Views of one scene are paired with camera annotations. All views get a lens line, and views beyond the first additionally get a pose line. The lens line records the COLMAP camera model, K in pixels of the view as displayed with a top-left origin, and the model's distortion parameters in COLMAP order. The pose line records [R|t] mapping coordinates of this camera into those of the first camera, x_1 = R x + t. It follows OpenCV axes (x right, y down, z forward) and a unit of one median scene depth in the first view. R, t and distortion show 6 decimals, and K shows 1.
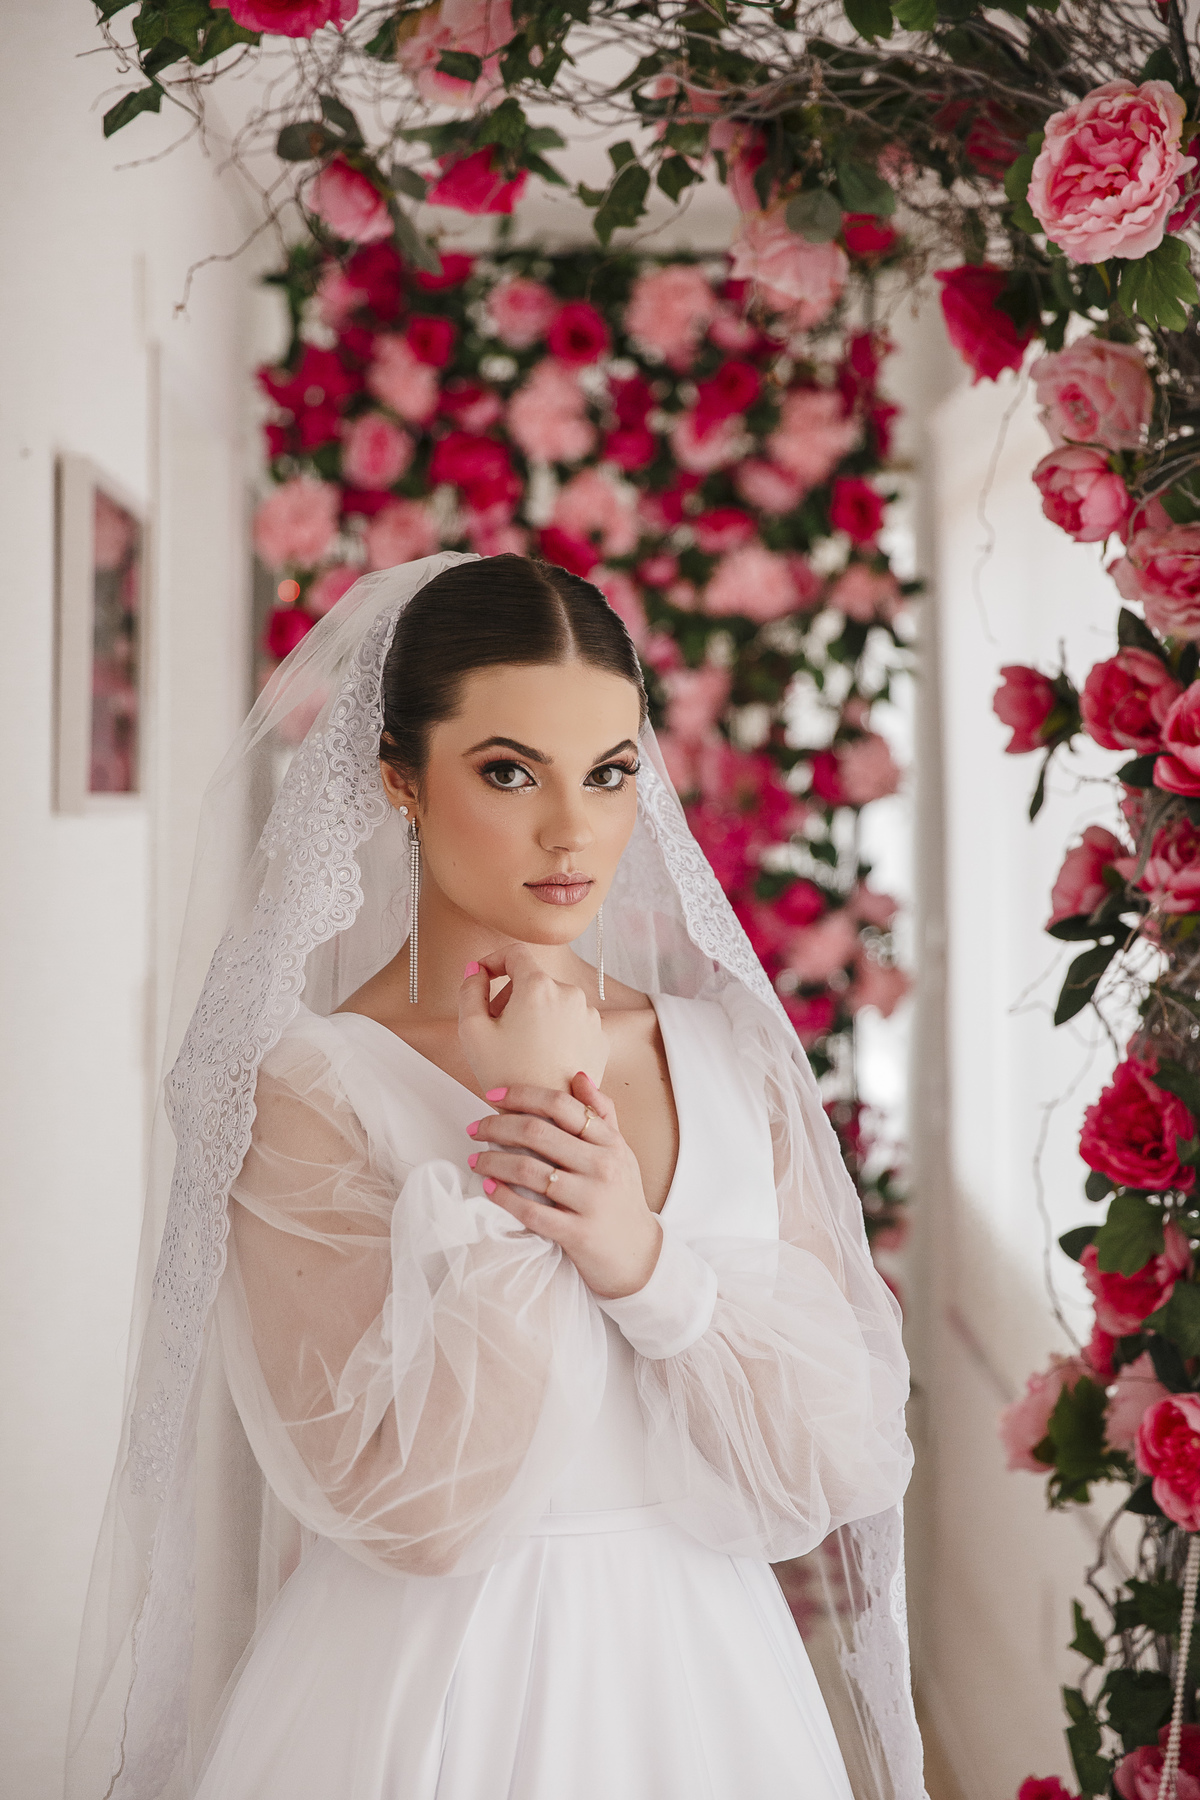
lens RADIAL K [[3389.5, 0, 590.1], [0, 3389.5, 907.8], [0, 0, 1]] dist [0.055965, 0.000000]
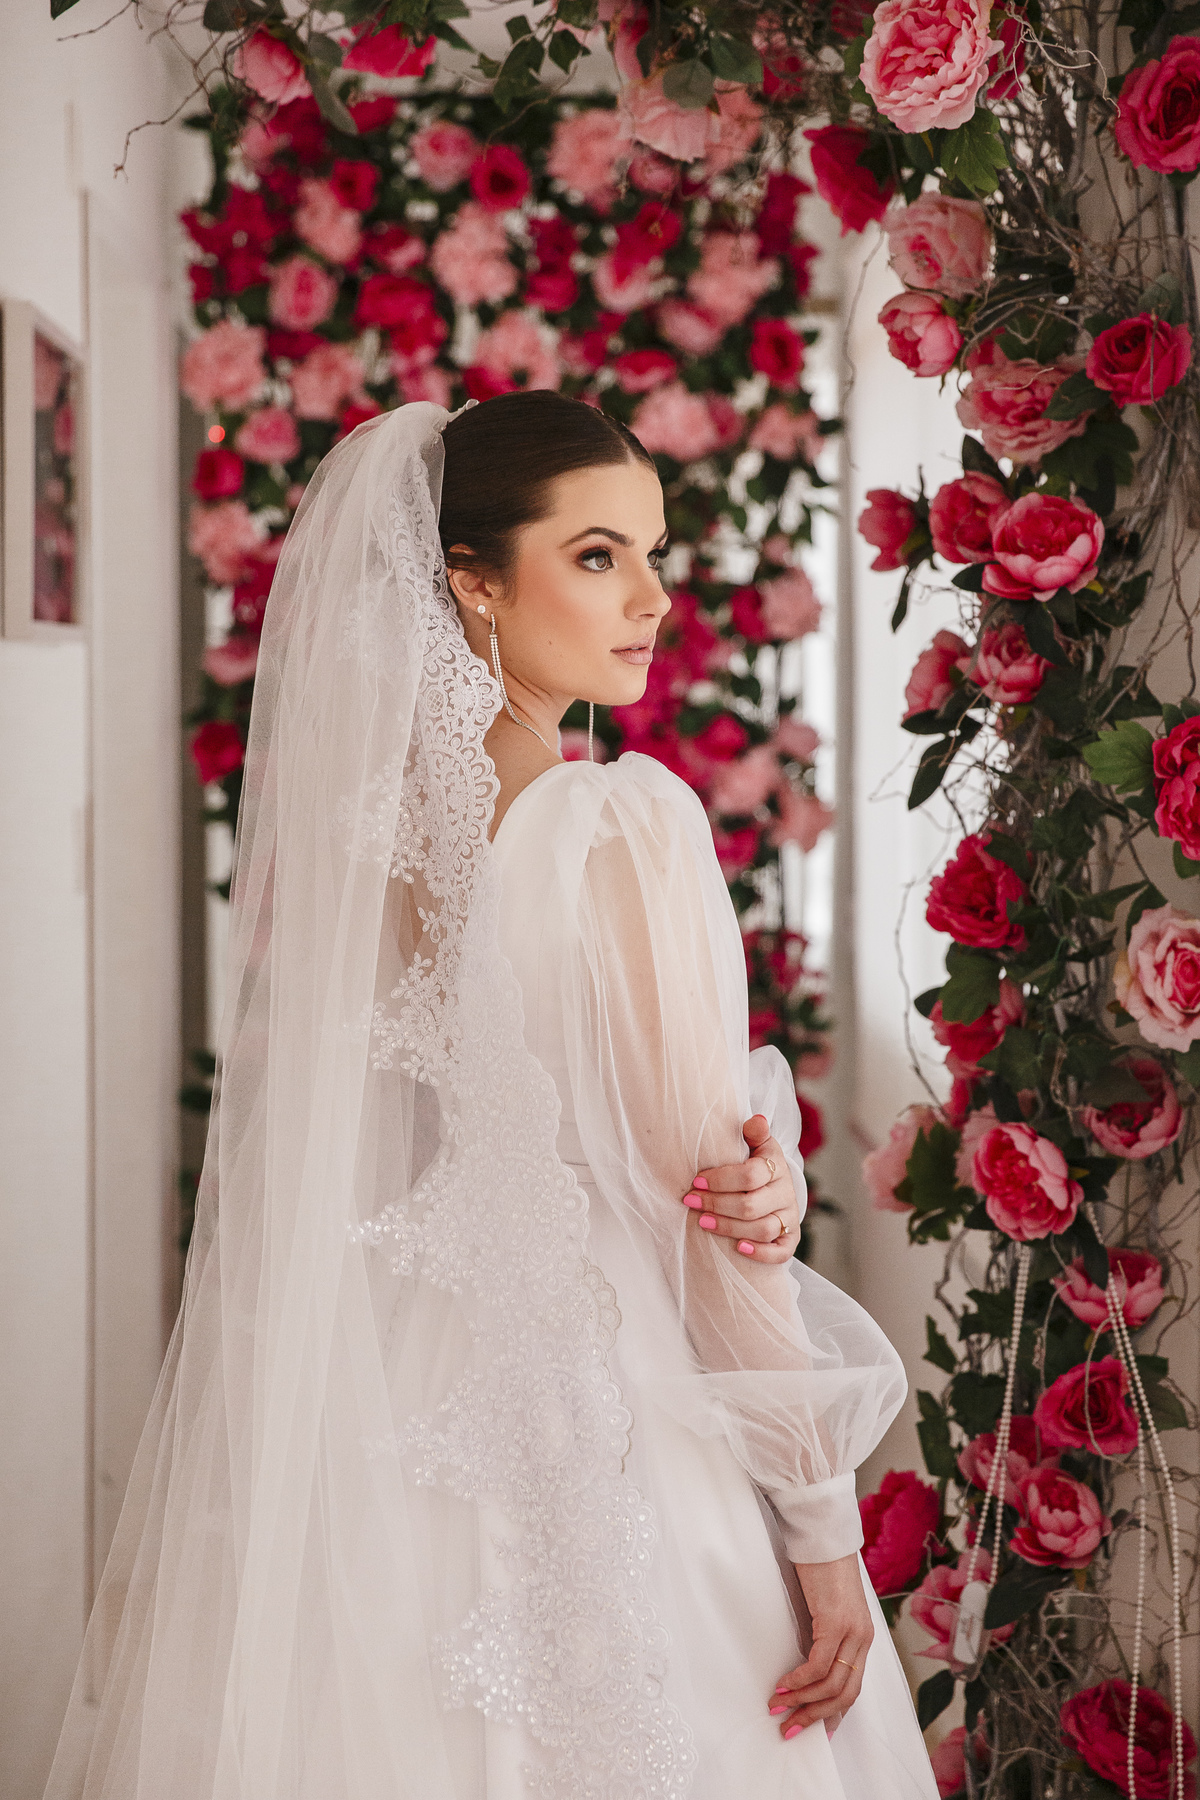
lens RADIAL K [[3389.5, 0, 612.4], [0, 3389.5, 889.7], [0, 0, 1]] dist [0.055965, 0.000000]
pose [[0.999623, -0.008812, 0.025991, 0.008733], [0.007750, 0.999143, 0.040655, 0.014080], [-0.026327, -0.040439, 0.998835, -0.115956]]
